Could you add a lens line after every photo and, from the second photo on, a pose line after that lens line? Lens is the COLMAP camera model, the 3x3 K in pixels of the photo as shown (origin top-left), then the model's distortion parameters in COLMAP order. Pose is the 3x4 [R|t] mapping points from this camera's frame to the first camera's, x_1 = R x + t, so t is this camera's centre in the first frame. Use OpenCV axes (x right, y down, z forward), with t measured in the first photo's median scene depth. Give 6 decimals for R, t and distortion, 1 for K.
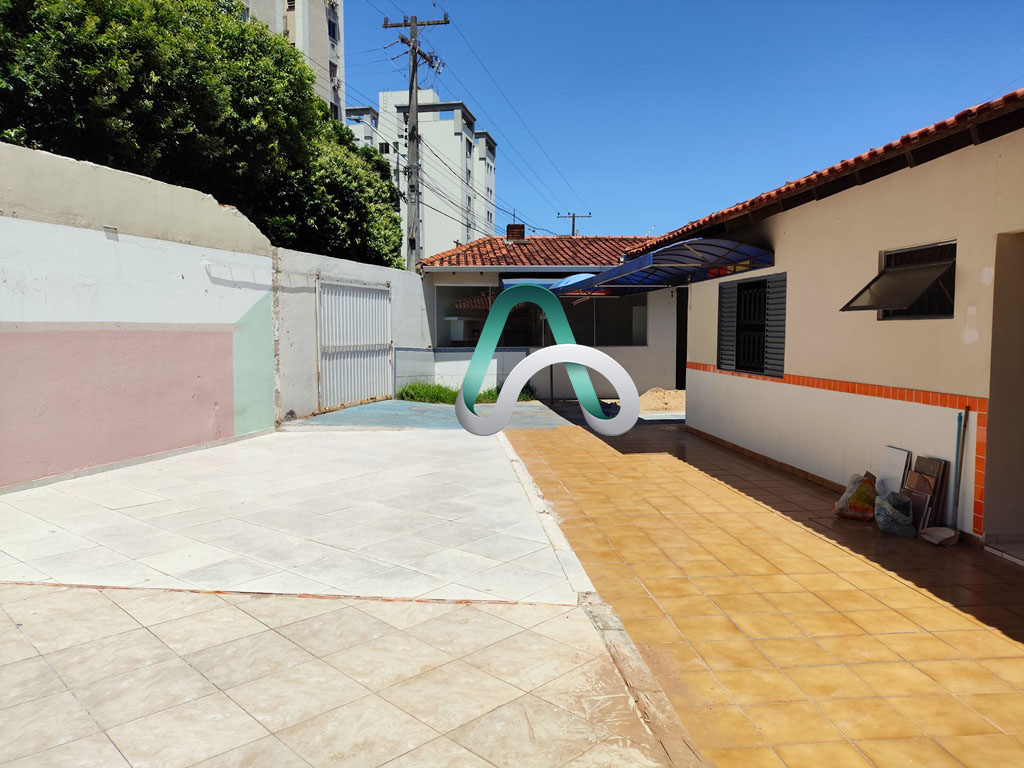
lens RADIAL K [[752.6, 0, 514.7], [0, 752.6, 387.1], [0, 0, 1]] dist [0.064589, -0.008872]
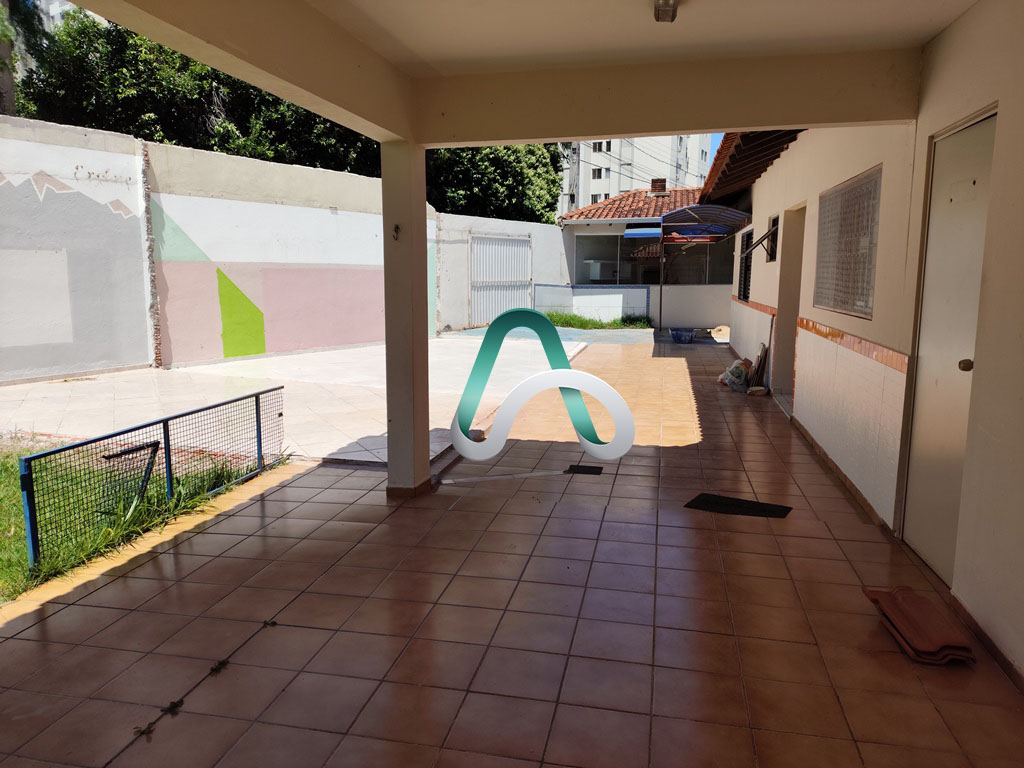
lens RADIAL K [[752.6, 0, 509.3], [0, 752.6, 384.7], [0, 0, 1]] dist [0.064589, -0.008872]
pose [[0.955257, 0.047623, -0.291916, 0.175299], [-0.026365, 0.996734, 0.076331, 0.022186], [0.294598, -0.065219, 0.953393, -0.257526]]
